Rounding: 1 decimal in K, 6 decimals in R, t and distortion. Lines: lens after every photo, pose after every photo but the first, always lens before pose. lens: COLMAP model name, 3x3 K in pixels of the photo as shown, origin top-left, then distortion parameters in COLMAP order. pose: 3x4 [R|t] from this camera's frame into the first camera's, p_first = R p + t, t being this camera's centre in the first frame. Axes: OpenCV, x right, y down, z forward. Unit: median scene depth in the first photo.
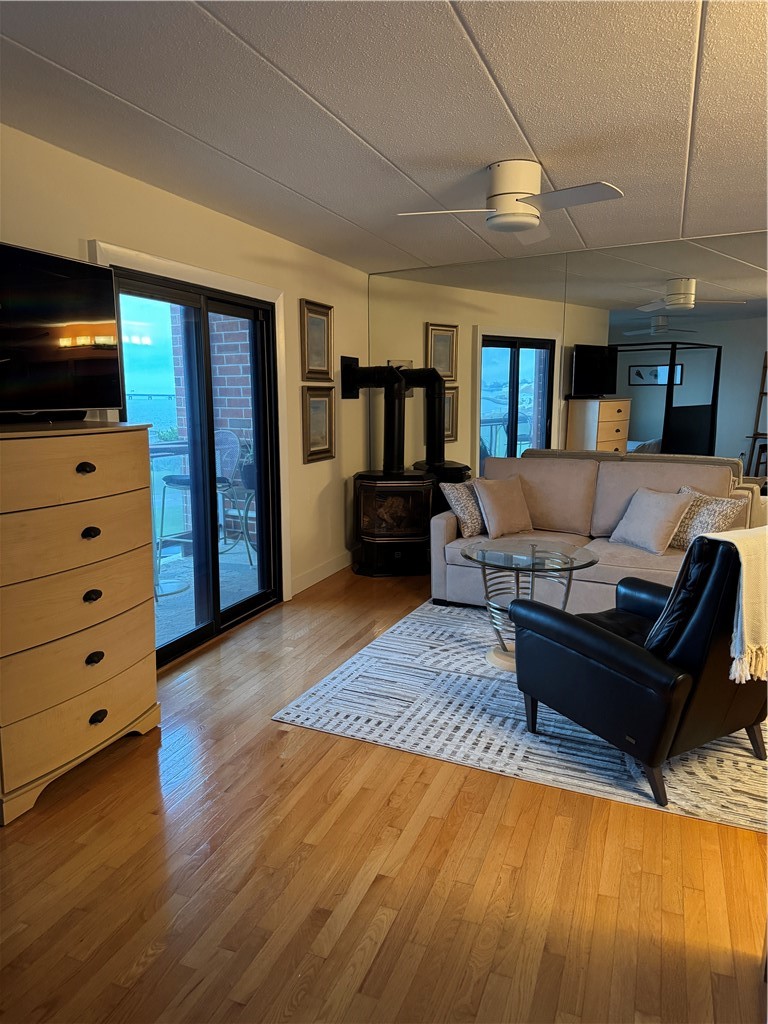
lens RADIAL K [[702.3, 0, 384.0], [0, 702.3, 512.0], [0, 0, 1]] dist [0.004375, 0.000986]
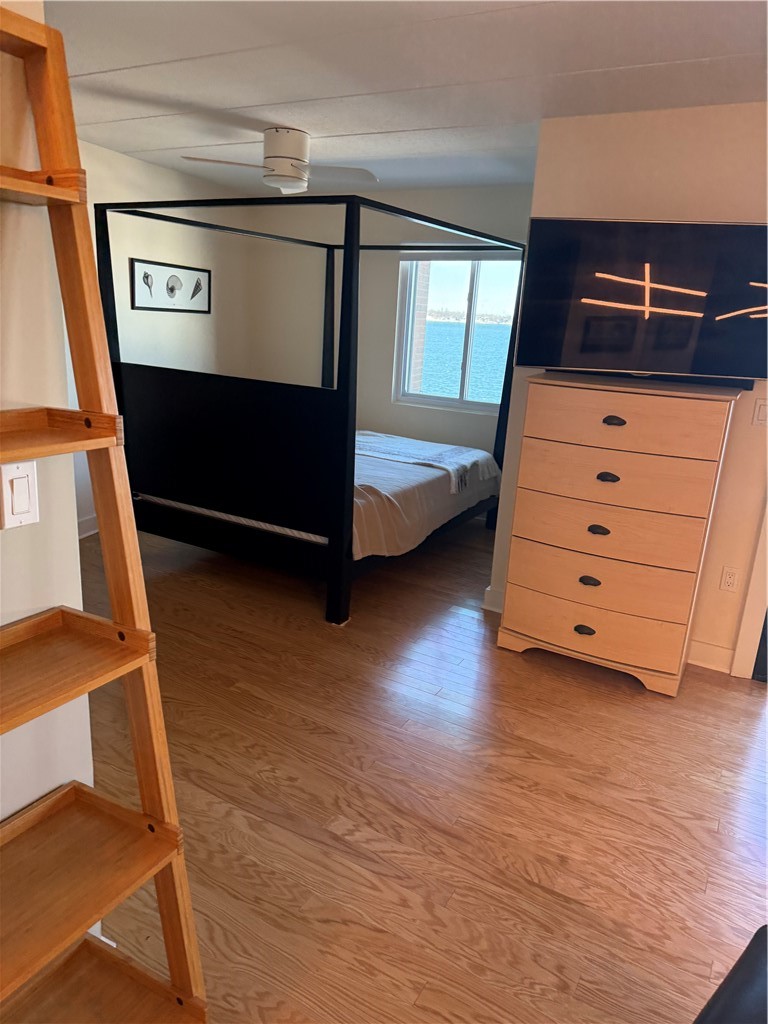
lens RADIAL K [[709.6, 0, 384.0], [0, 709.6, 512.0], [0, 0, 1]] dist [-0.000792, -0.000355]
pose [[-0.150804, 0.268281, -0.951464, 0.382108], [-0.217849, 0.929791, 0.296699, -0.091998], [0.964261, 0.252019, -0.081772, 0.378973]]
